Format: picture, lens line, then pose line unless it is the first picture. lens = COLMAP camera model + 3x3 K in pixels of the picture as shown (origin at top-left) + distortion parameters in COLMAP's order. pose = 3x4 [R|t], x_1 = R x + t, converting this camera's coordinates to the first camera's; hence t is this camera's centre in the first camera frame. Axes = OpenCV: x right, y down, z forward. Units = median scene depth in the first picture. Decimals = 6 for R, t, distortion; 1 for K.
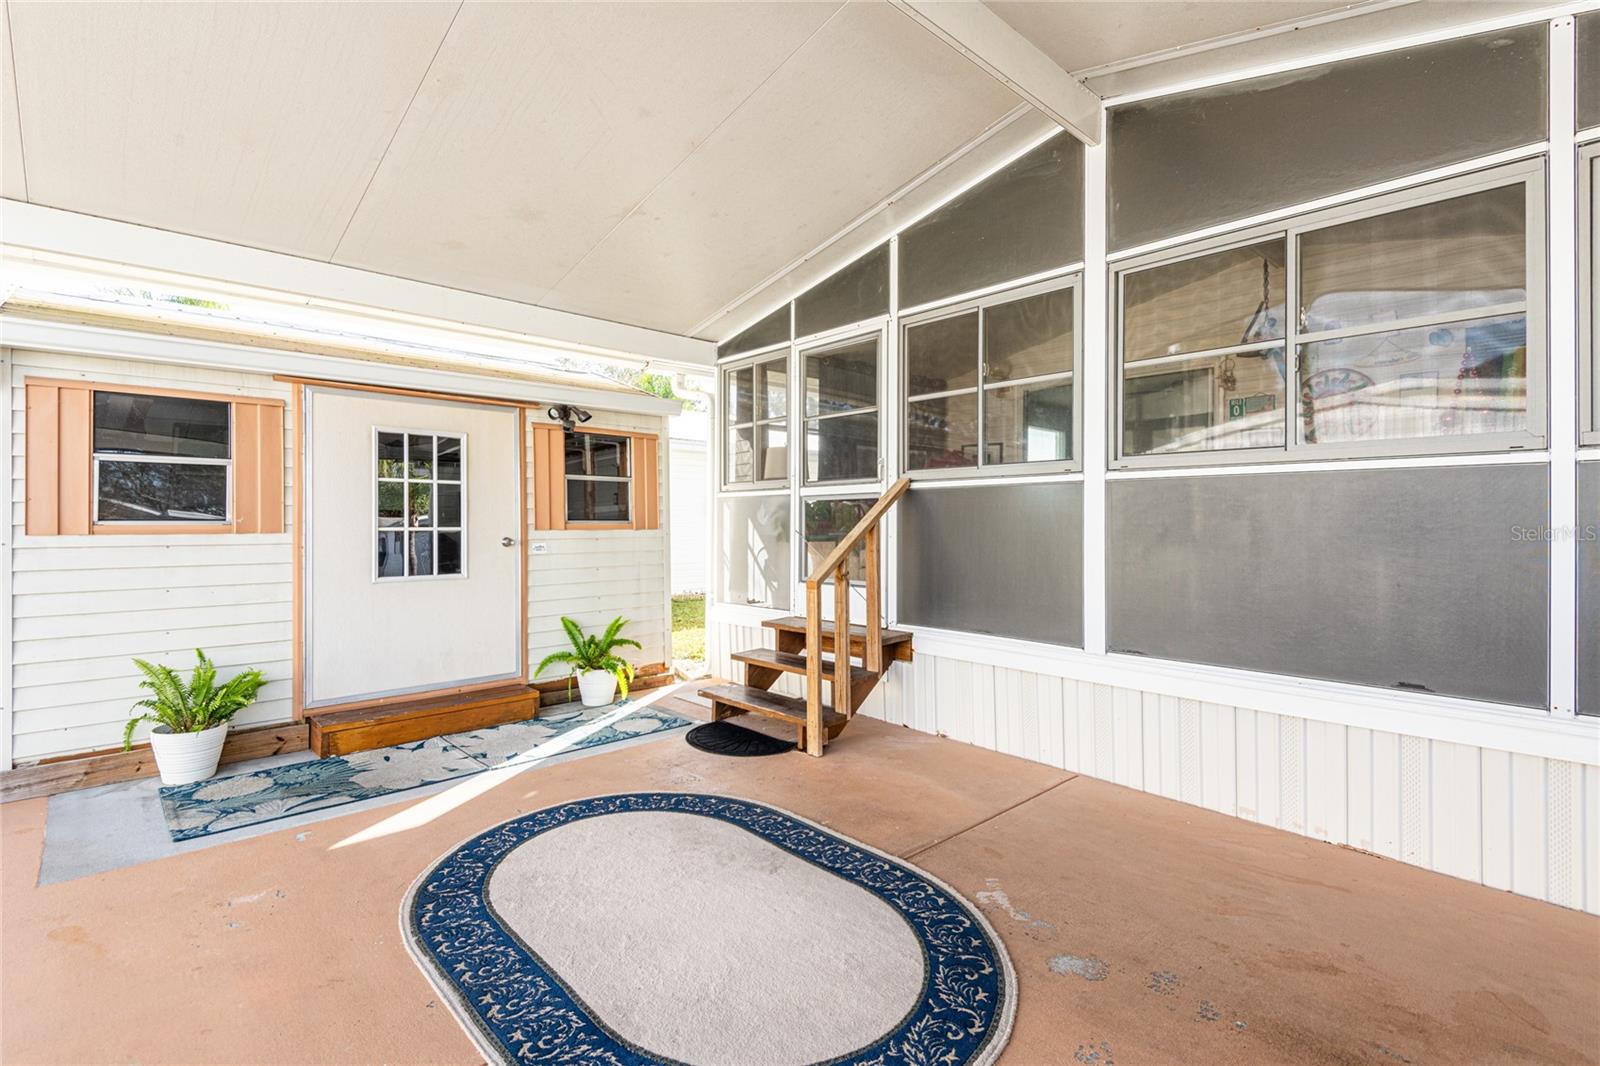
lens RADIAL K [[747.2, 0, 794.5], [0, 747.2, 499.0], [0, 0, 1]] dist [0.029406, -0.014738]
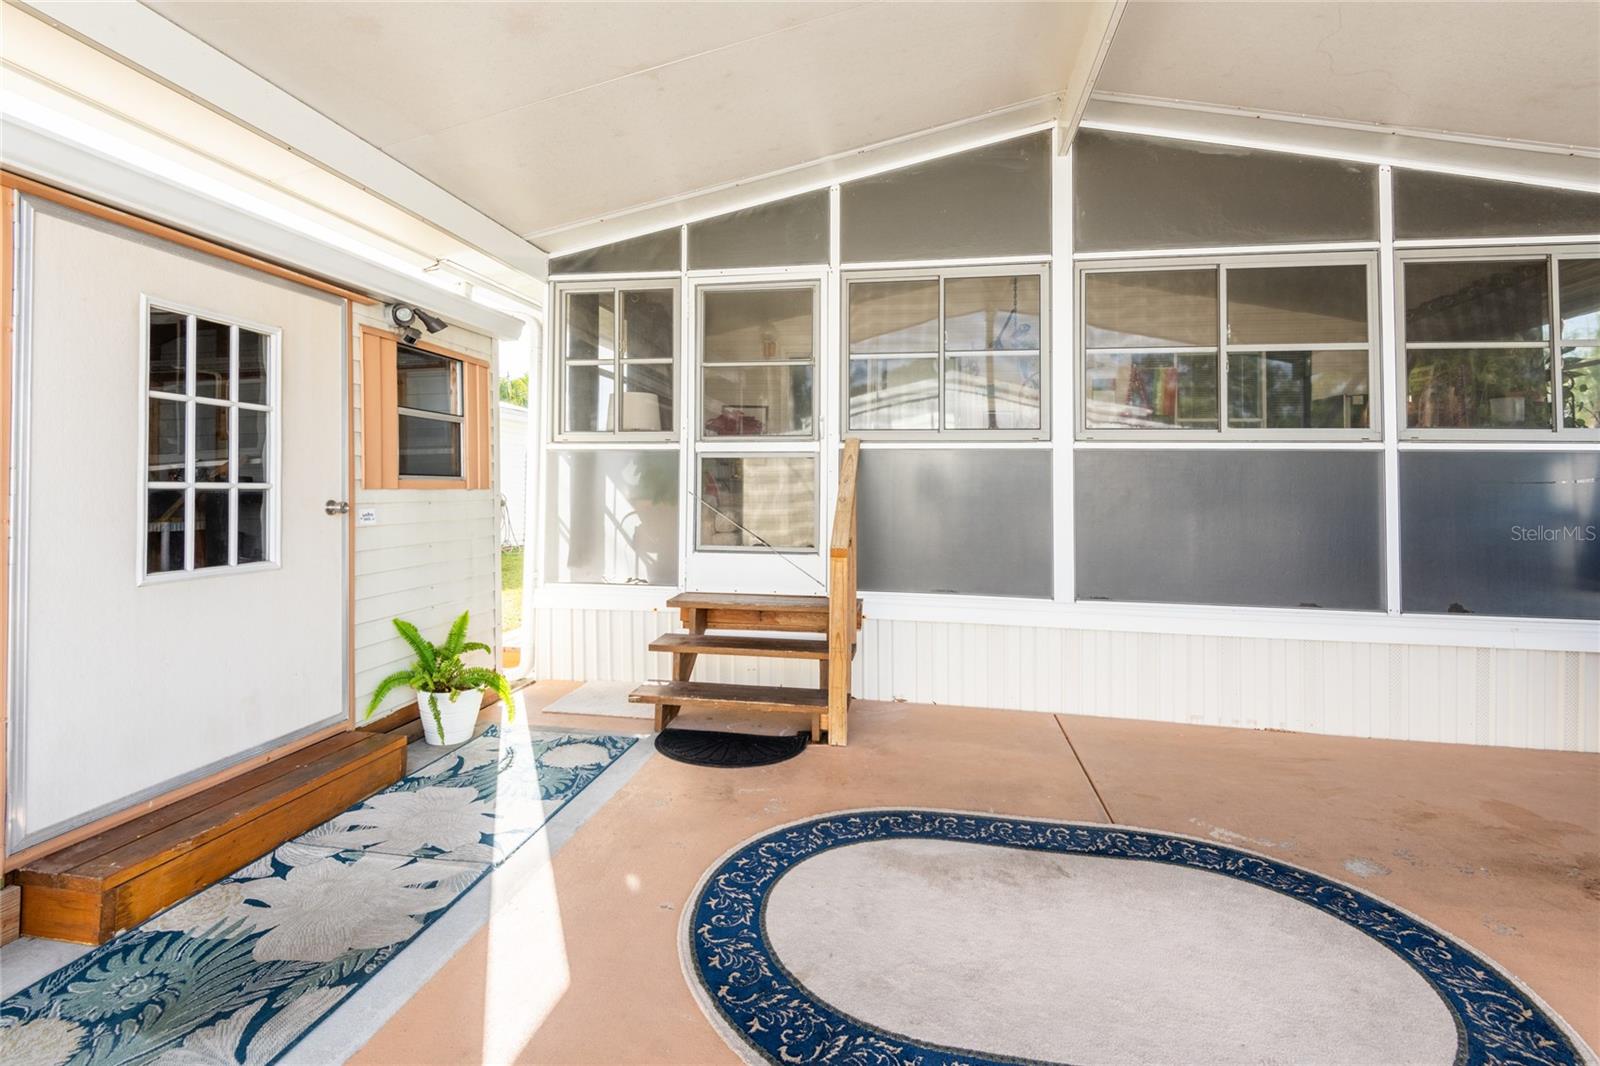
lens RADIAL K [[752.0, 0, 794.1], [0, 752.0, 447.3], [0, 0, 1]] dist [0.027674, -0.014964]
pose [[0.796966, 0.040852, 0.602641, -0.587618], [-0.030124, 0.999157, -0.027894, 0.016208], [-0.603272, 0.004077, 0.797525, 0.326928]]
